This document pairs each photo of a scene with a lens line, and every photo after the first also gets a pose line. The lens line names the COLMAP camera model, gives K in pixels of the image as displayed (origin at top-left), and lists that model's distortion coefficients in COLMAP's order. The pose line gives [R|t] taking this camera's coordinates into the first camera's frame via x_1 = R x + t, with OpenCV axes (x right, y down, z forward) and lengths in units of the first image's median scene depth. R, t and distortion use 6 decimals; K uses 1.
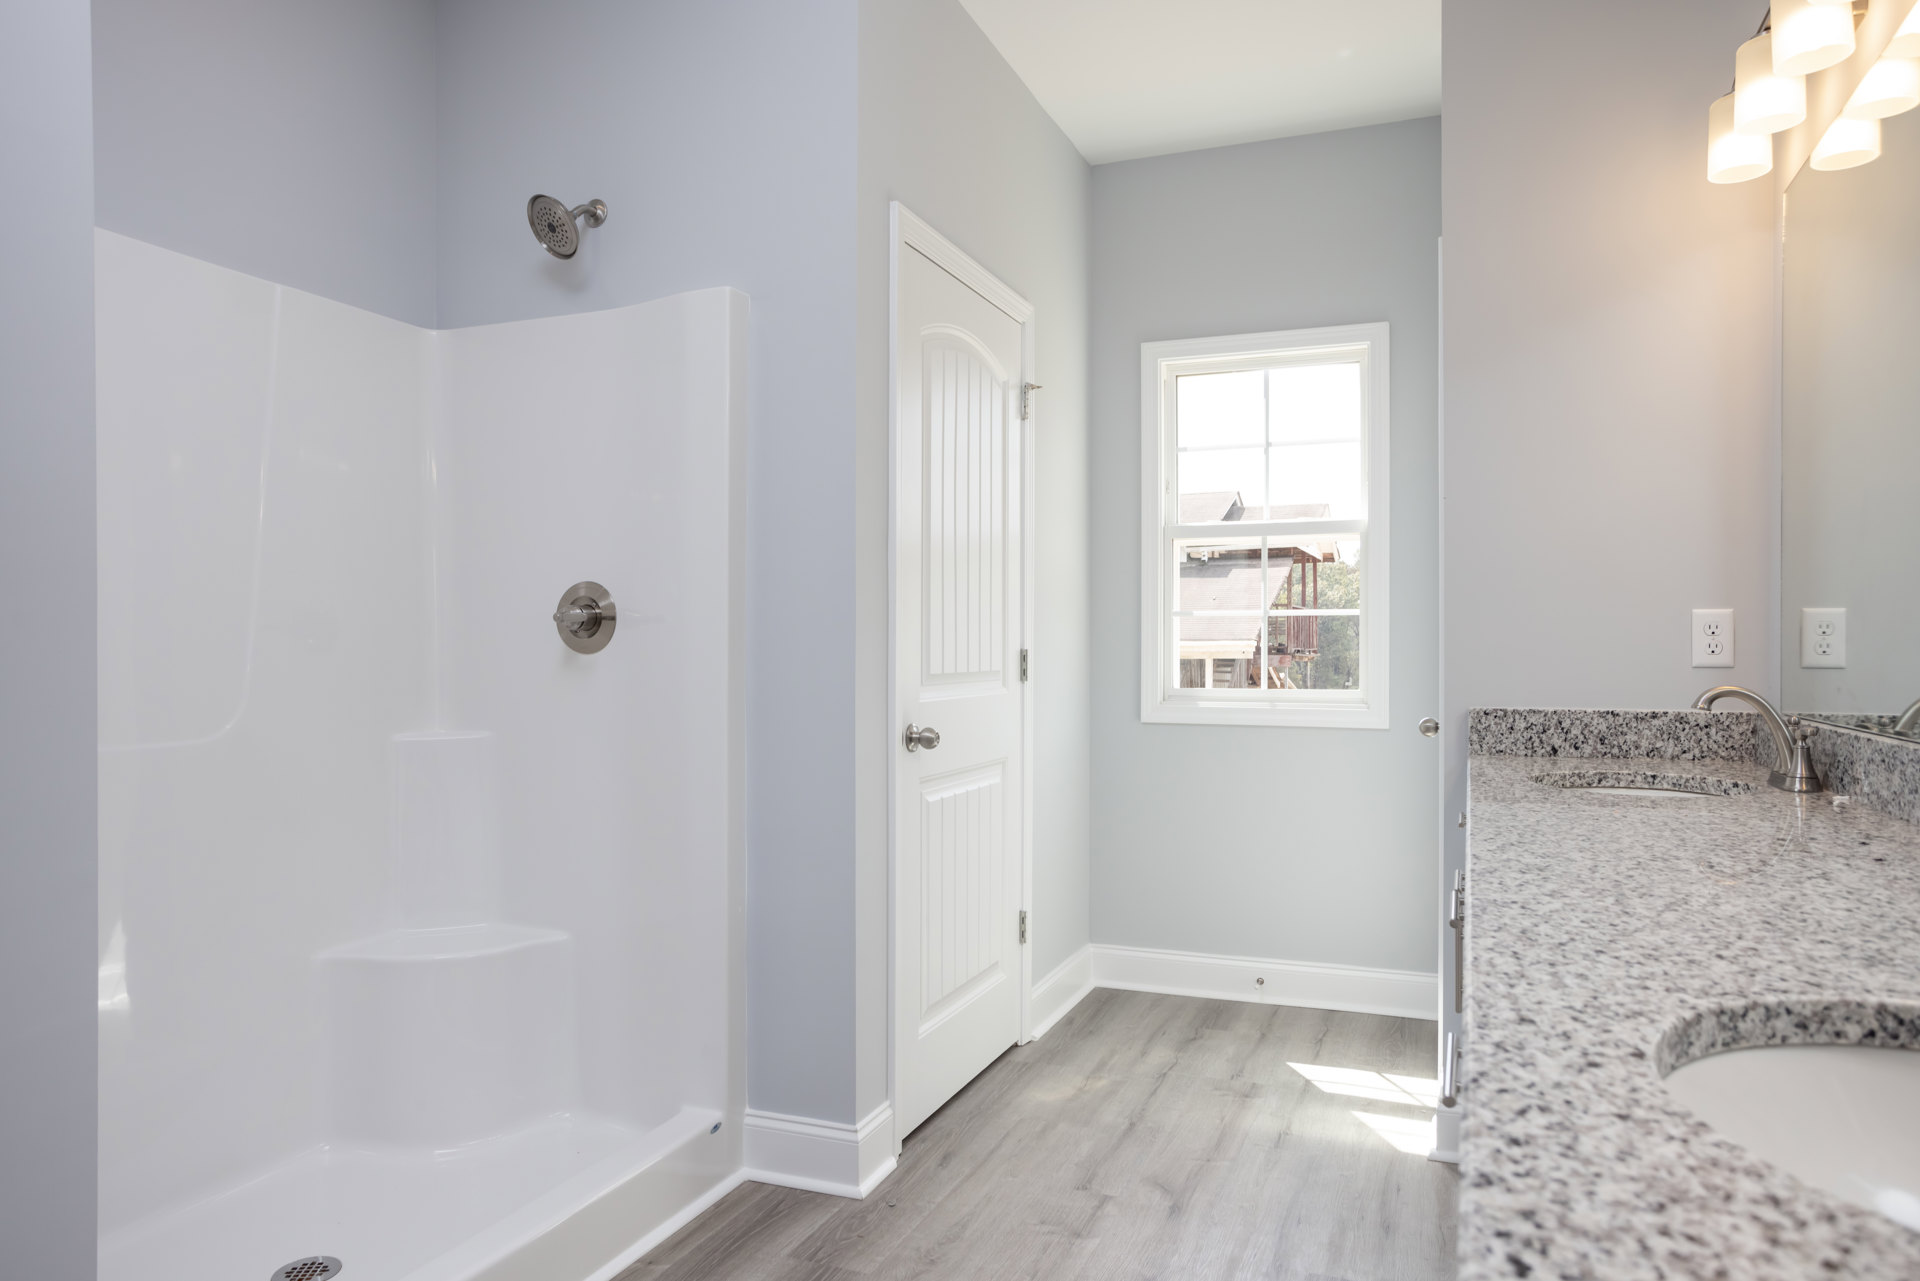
lens RADIAL K [[1260.9, 0, 960.0], [0, 1260.9, 640.5], [0, 0, 1]] dist [-0.003363, 0.001516]
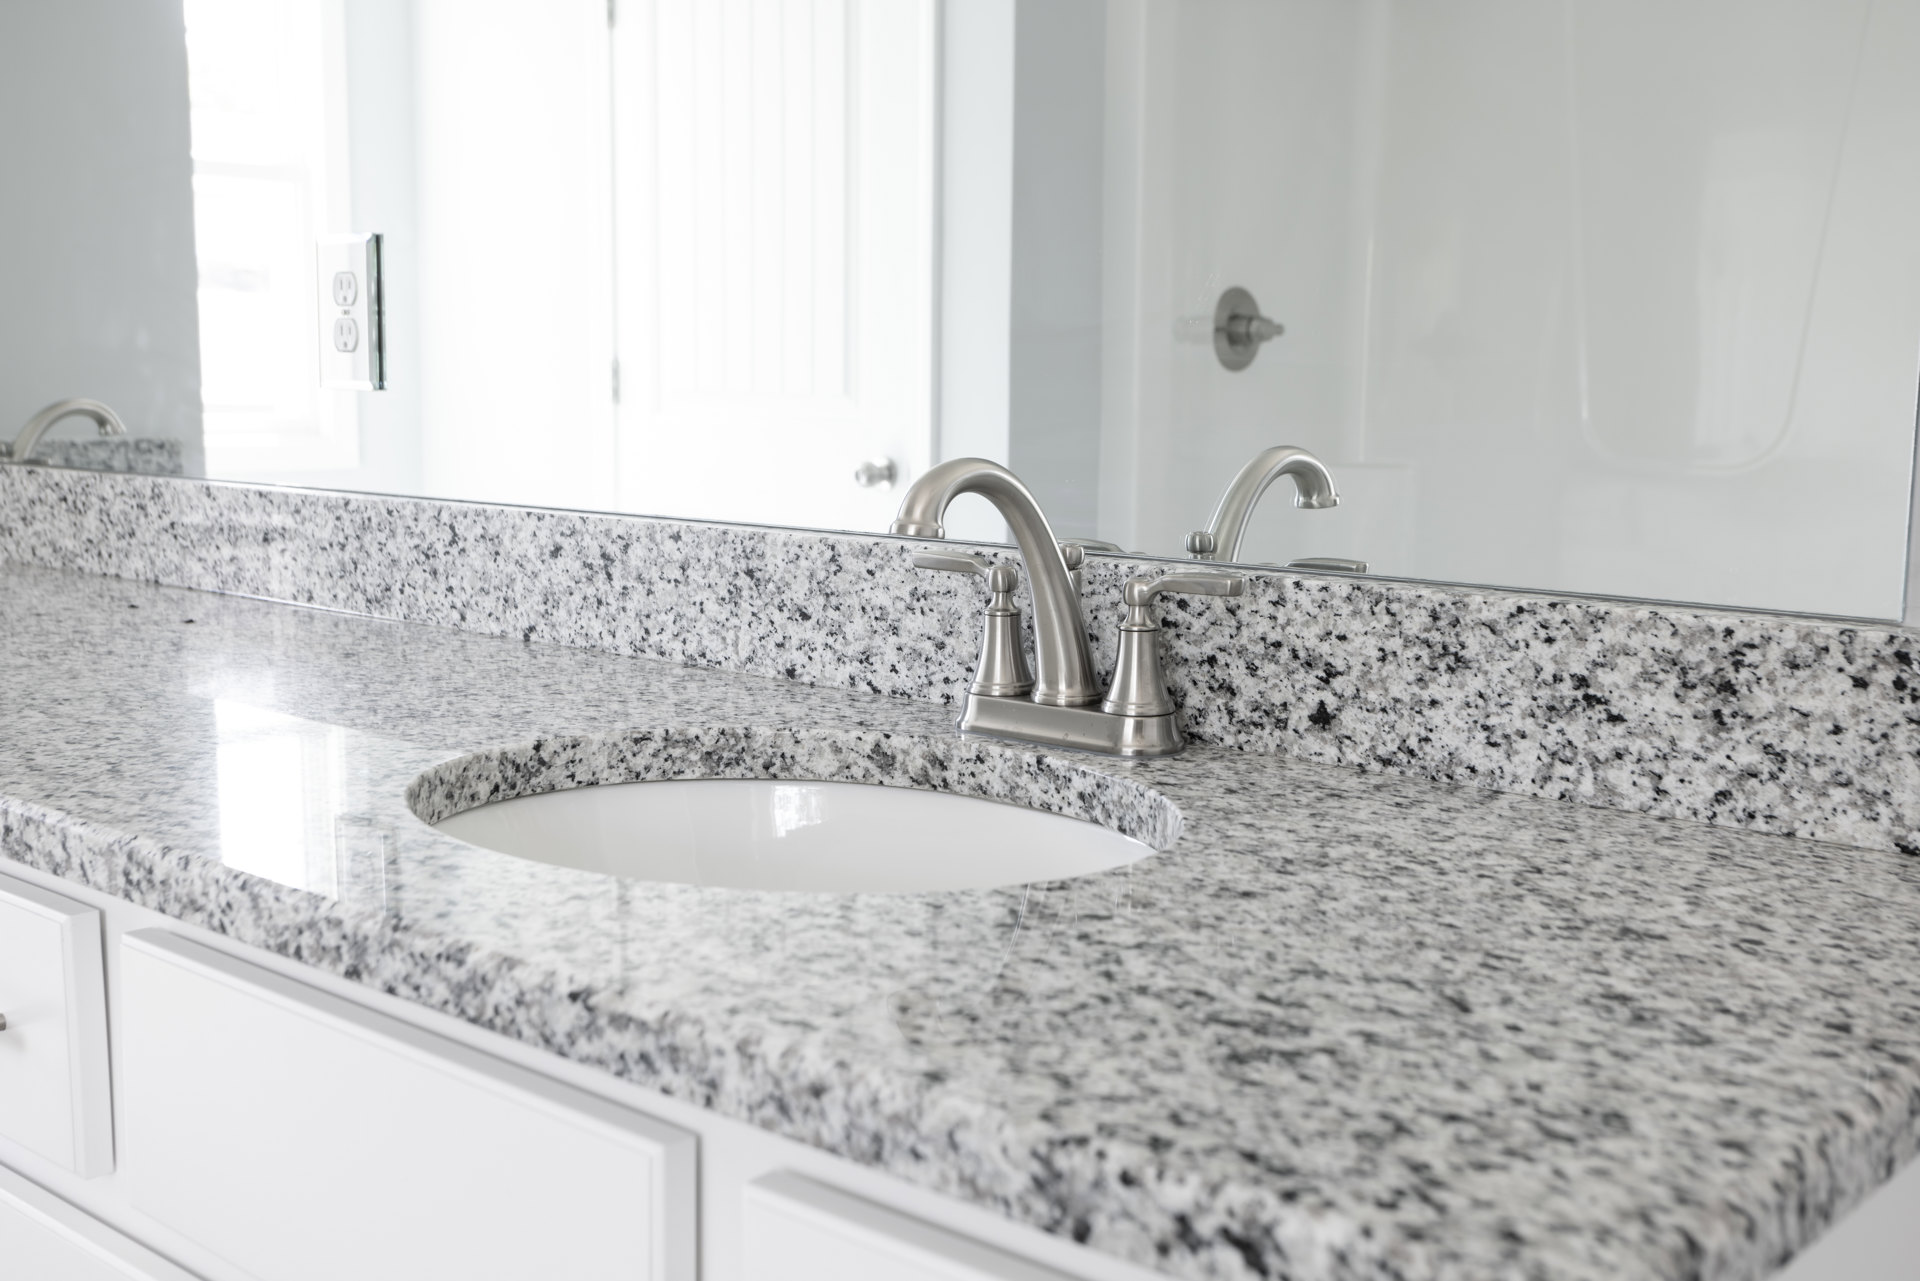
lens RADIAL K [[2092.4, 0, 960.0], [0, 2092.4, 640.5], [0, 0, 1]] dist [-0.027592, 0.021077]
pose [[0.324762, -0.122167, 0.937872, -0.156749], [-0.014359, 0.990872, 0.134042, 0.004885], [-0.945687, -0.056998, 0.320044, 0.077269]]
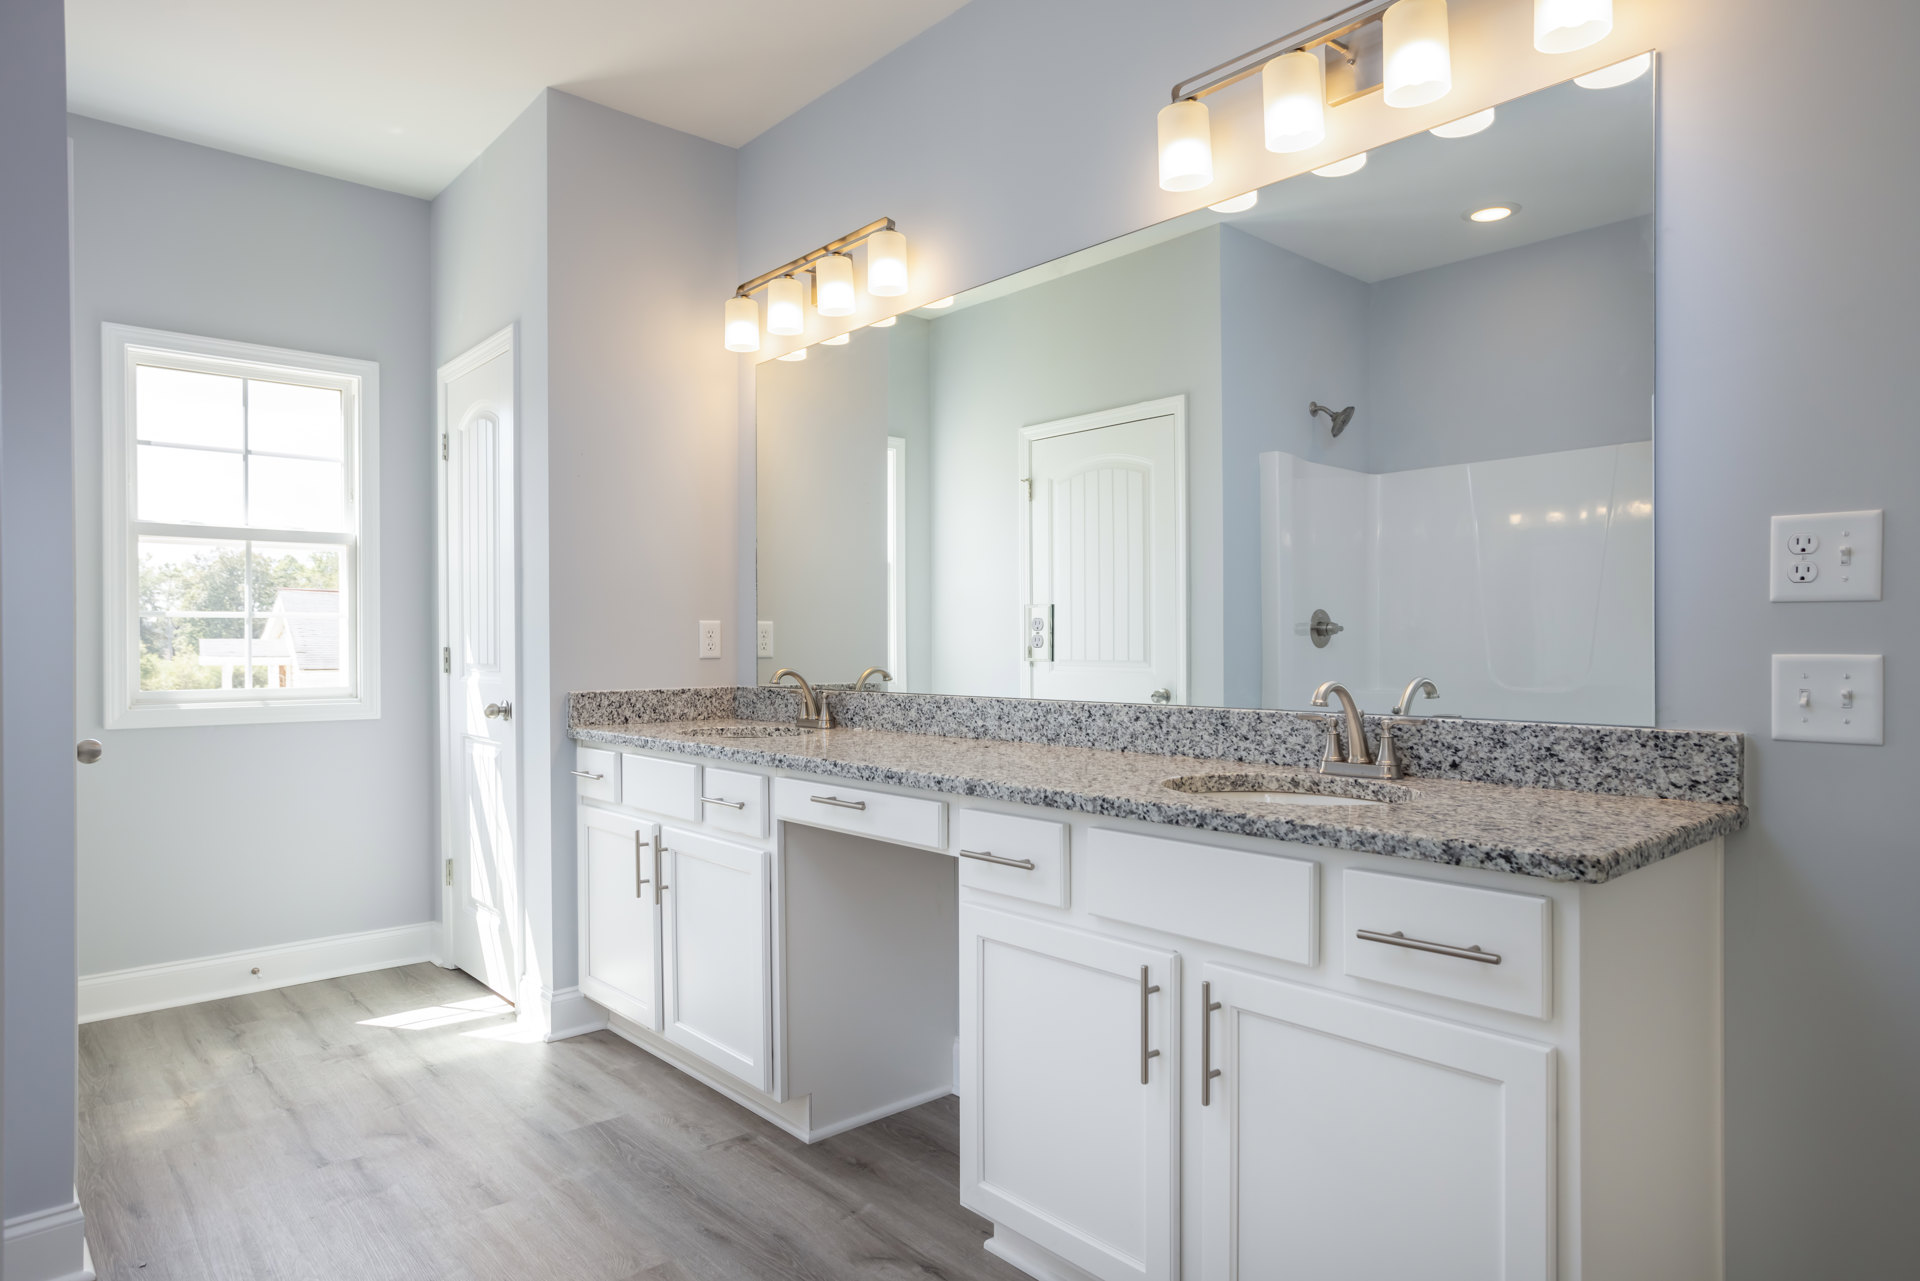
lens RADIAL K [[1136.0, 0, 960.0], [0, 1136.0, 640.5], [0, 0, 1]] dist [-0.026724, 0.001656]
pose [[0.439203, -0.000819, 0.898387, -0.494495], [0.001393, 0.999999, 0.000231, -0.000770], [-0.898387, 0.001150, 0.439204, 0.111196]]
